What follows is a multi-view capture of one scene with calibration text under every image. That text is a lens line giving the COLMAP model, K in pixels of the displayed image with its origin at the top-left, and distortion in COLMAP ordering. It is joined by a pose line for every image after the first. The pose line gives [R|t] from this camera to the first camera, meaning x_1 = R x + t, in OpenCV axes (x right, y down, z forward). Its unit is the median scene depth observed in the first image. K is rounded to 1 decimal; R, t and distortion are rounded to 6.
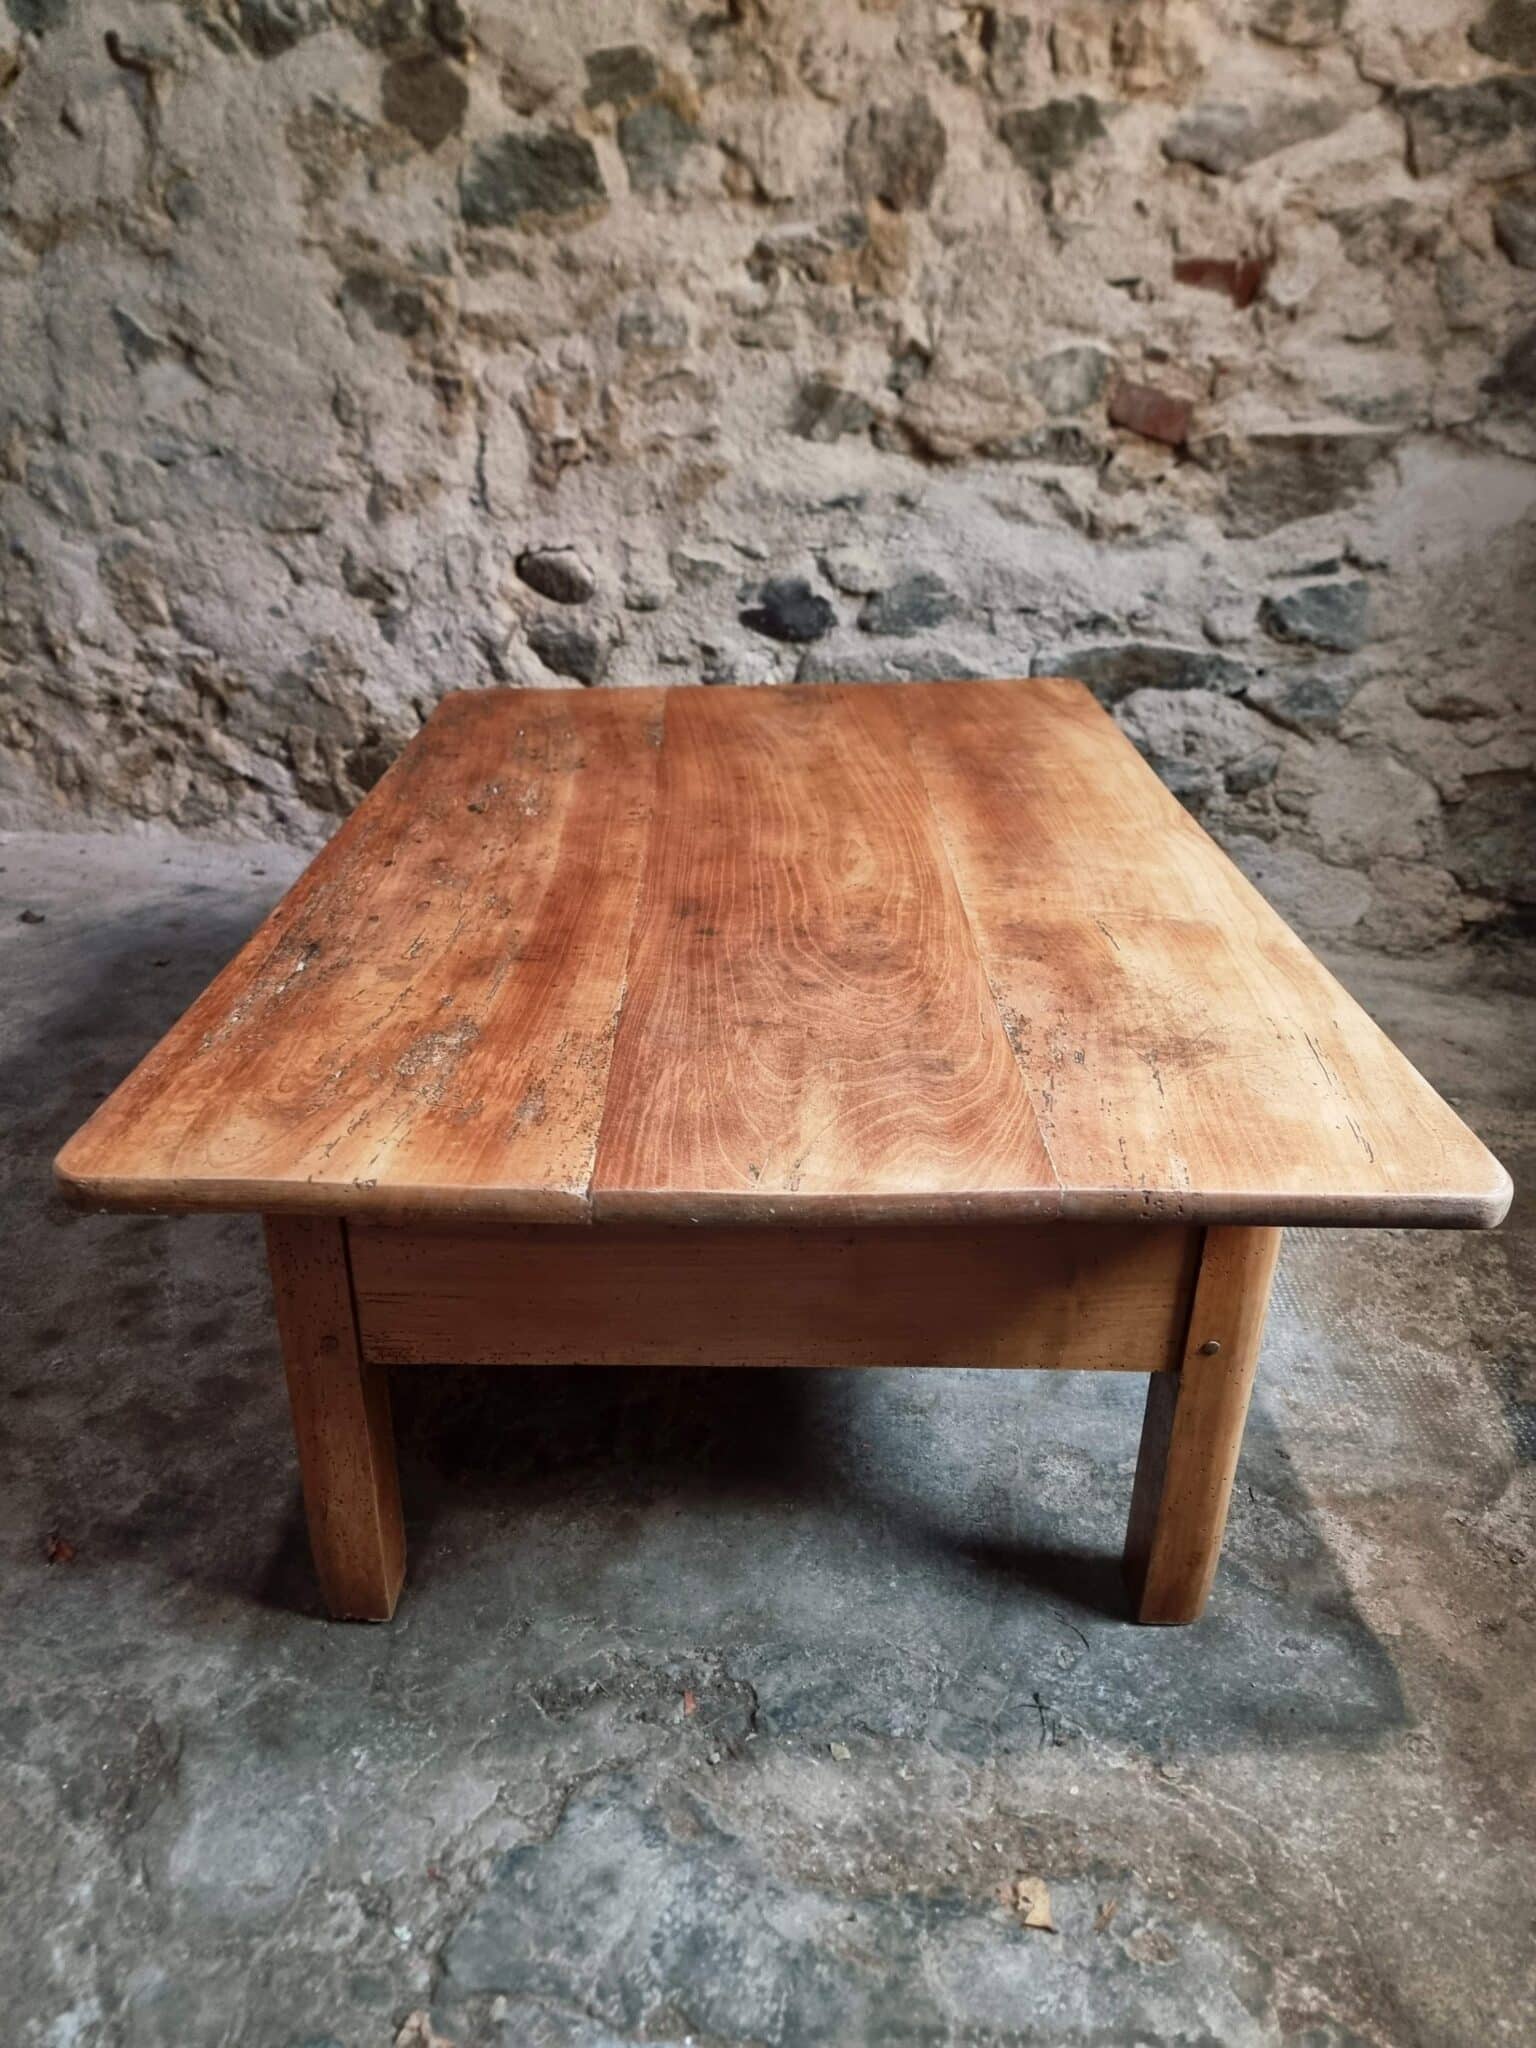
lens RADIAL K [[1477.7, 0, 751.6], [0, 1477.7, 1034.7], [0, 0, 1]] dist [0.044620, -0.036033]
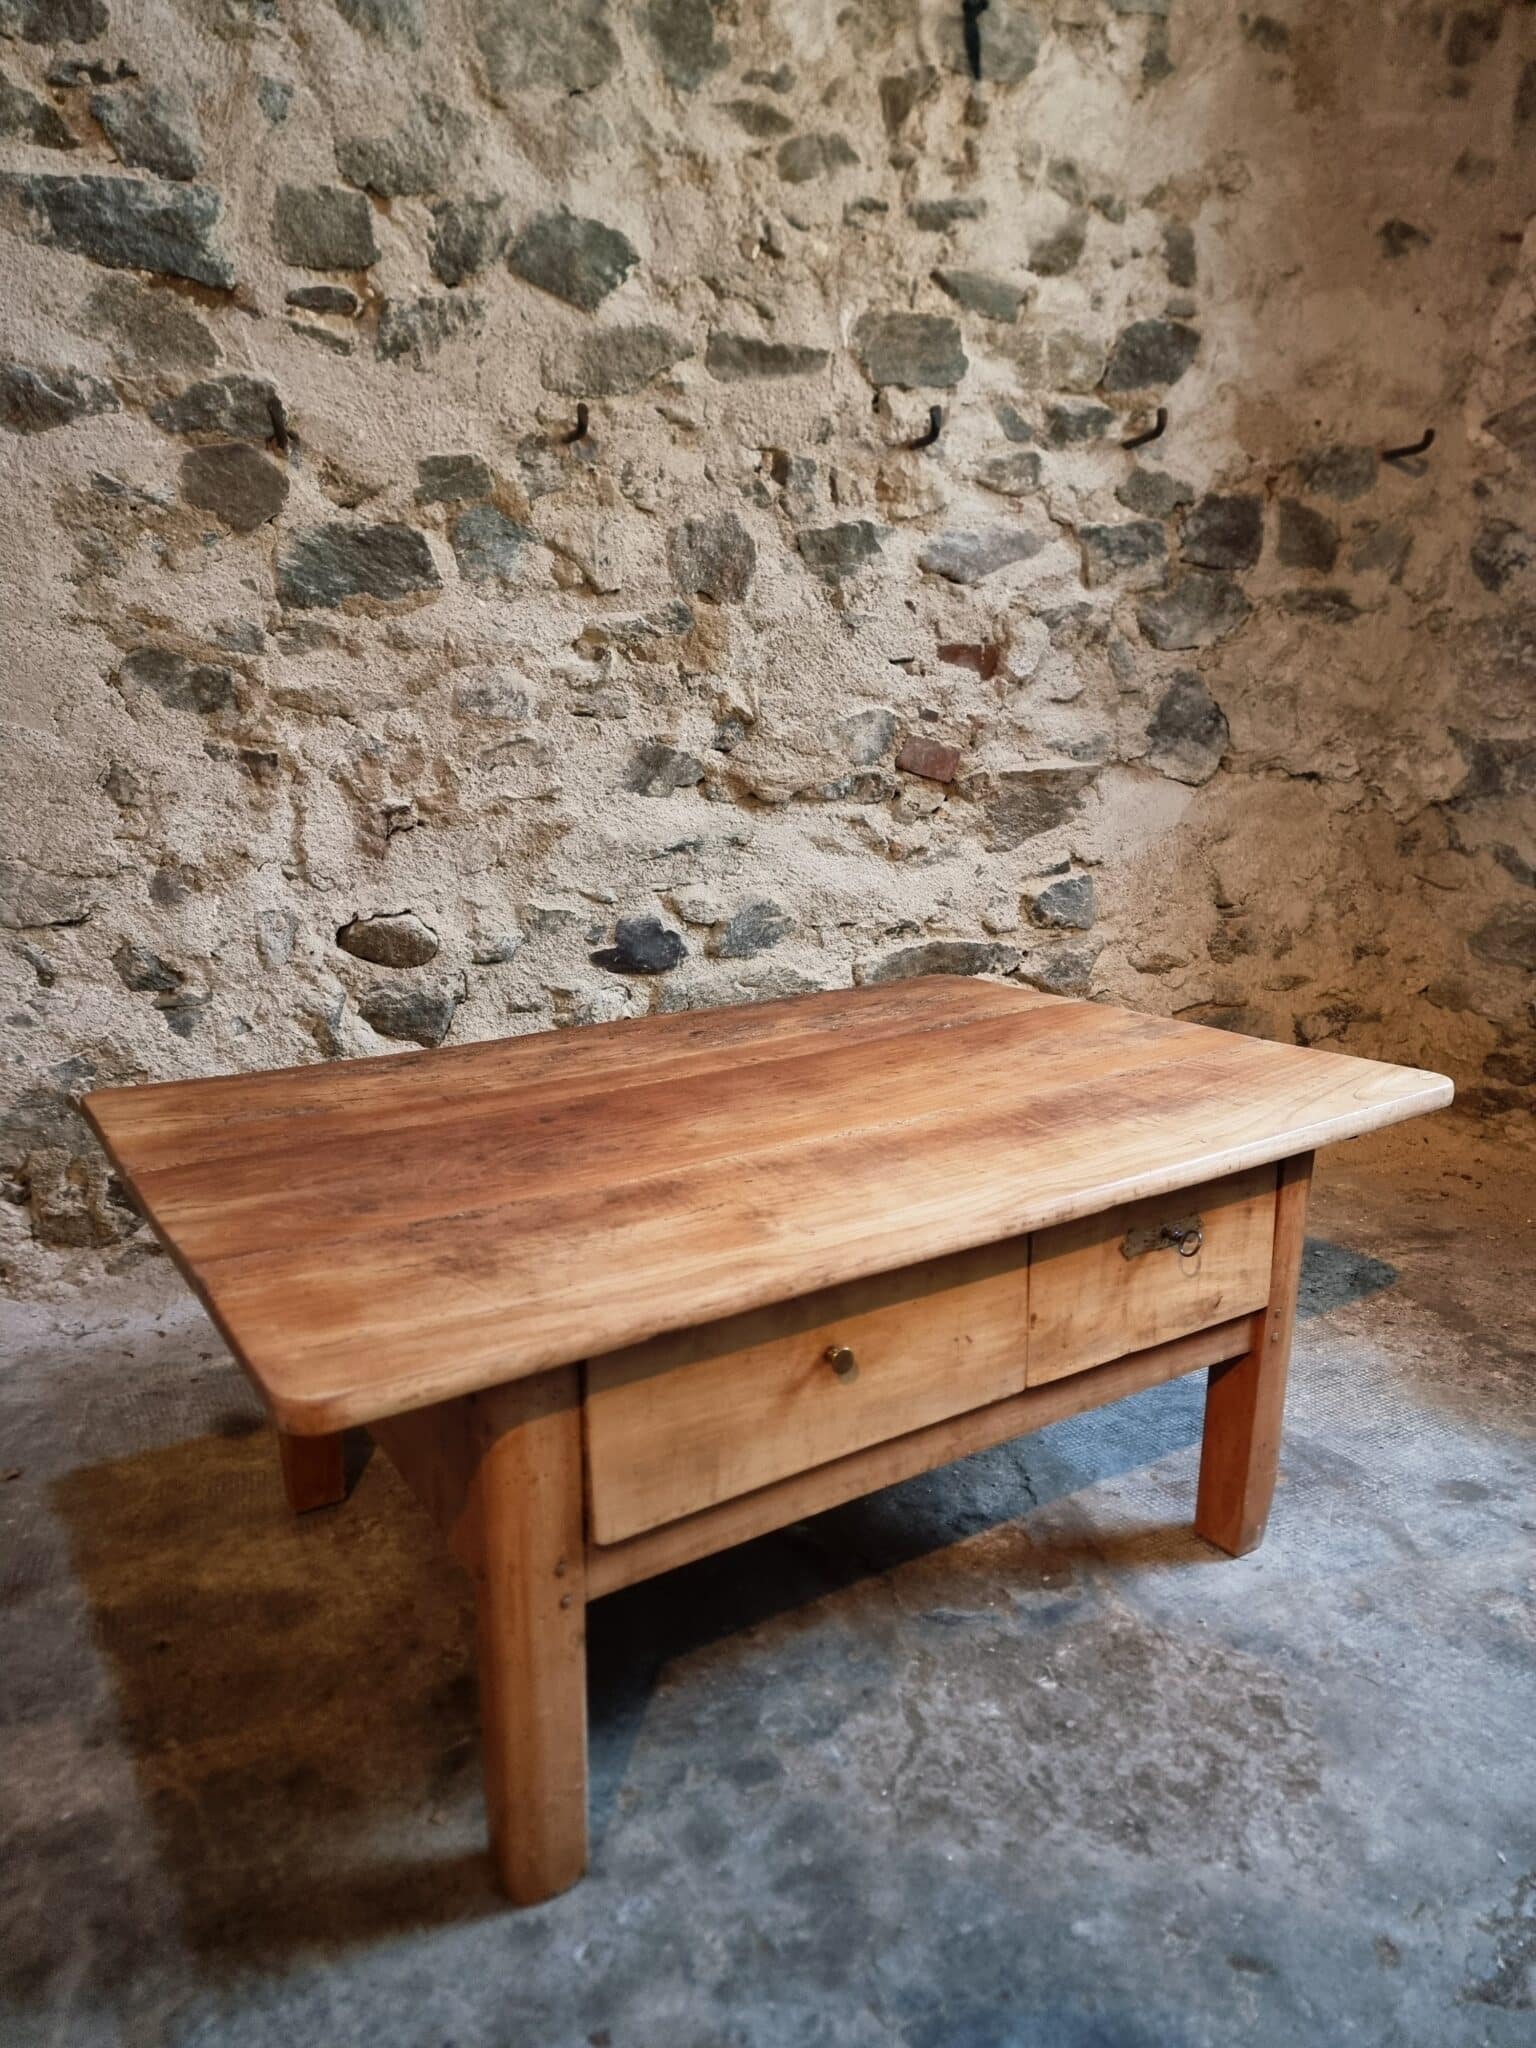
lens RADIAL K [[1424.2, 0, 745.2], [0, 1424.2, 1024.8], [0, 0, 1]] dist [0.090508, -0.084879]
pose [[0.837015, -0.133464, 0.530654, -0.477966], [0.251543, 0.955102, -0.156548, -0.060888], [-0.485935, 0.264515, 0.833006, 0.147305]]
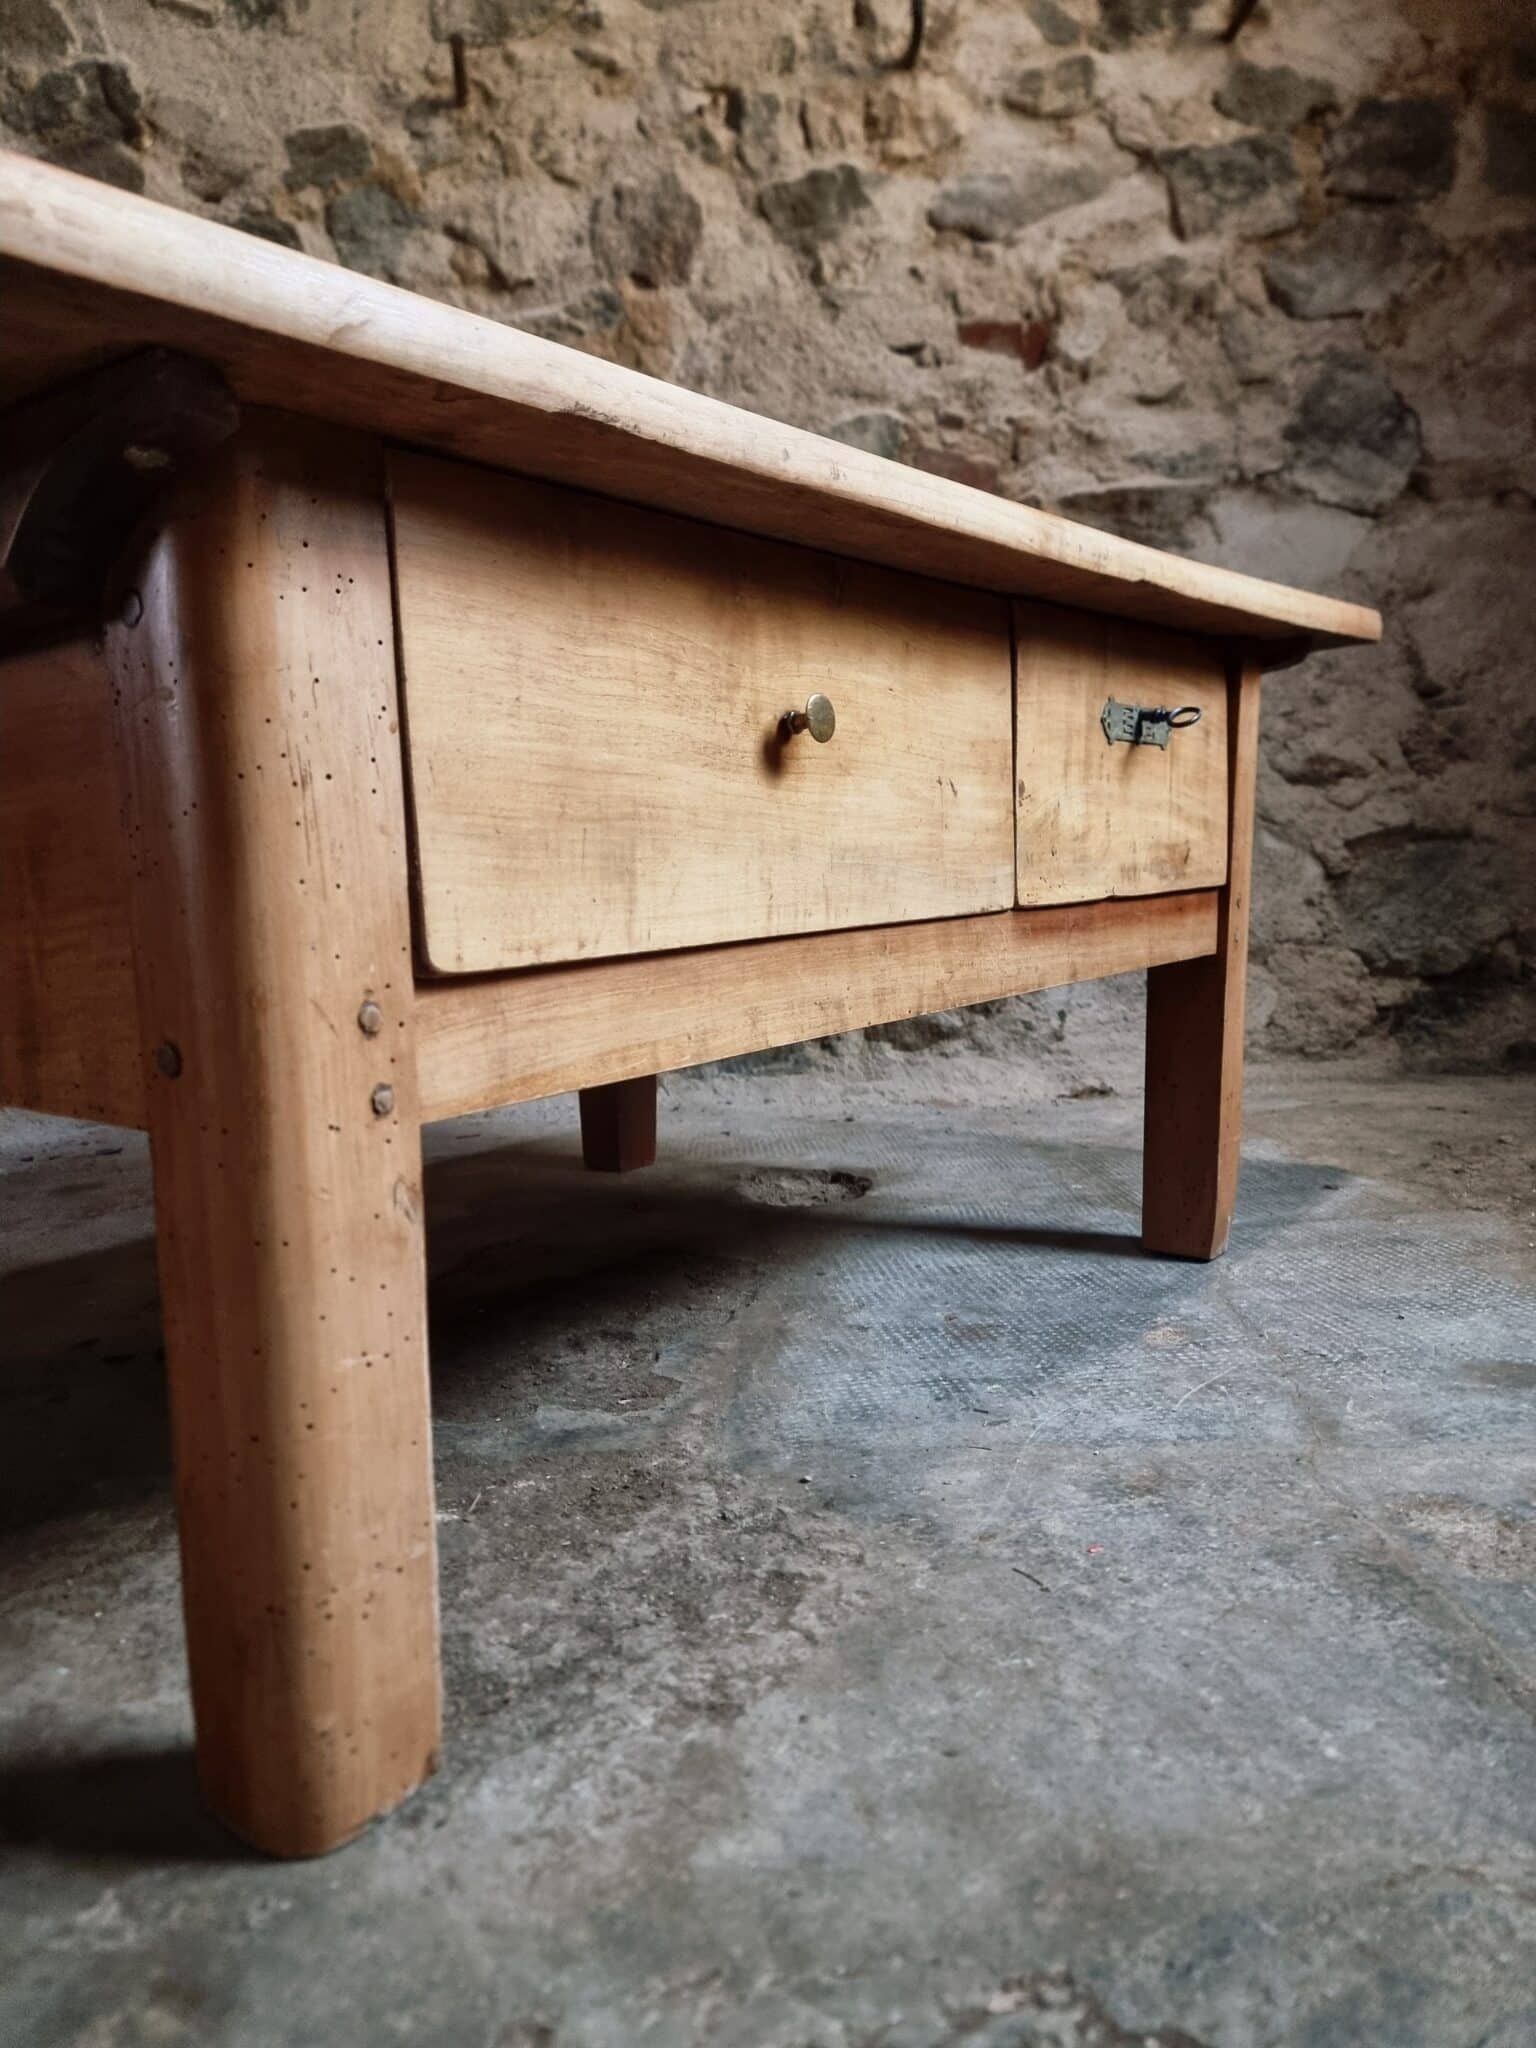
lens RADIAL K [[1450.7, 0, 753.4], [0, 1450.7, 1025.4], [0, 0, 1]] dist [0.058431, -0.057393]
pose [[0.965345, -0.067724, 0.252035, -0.093411], [0.148195, 0.937186, -0.315787, 0.151370], [-0.214818, 0.342194, 0.914744, 0.301285]]
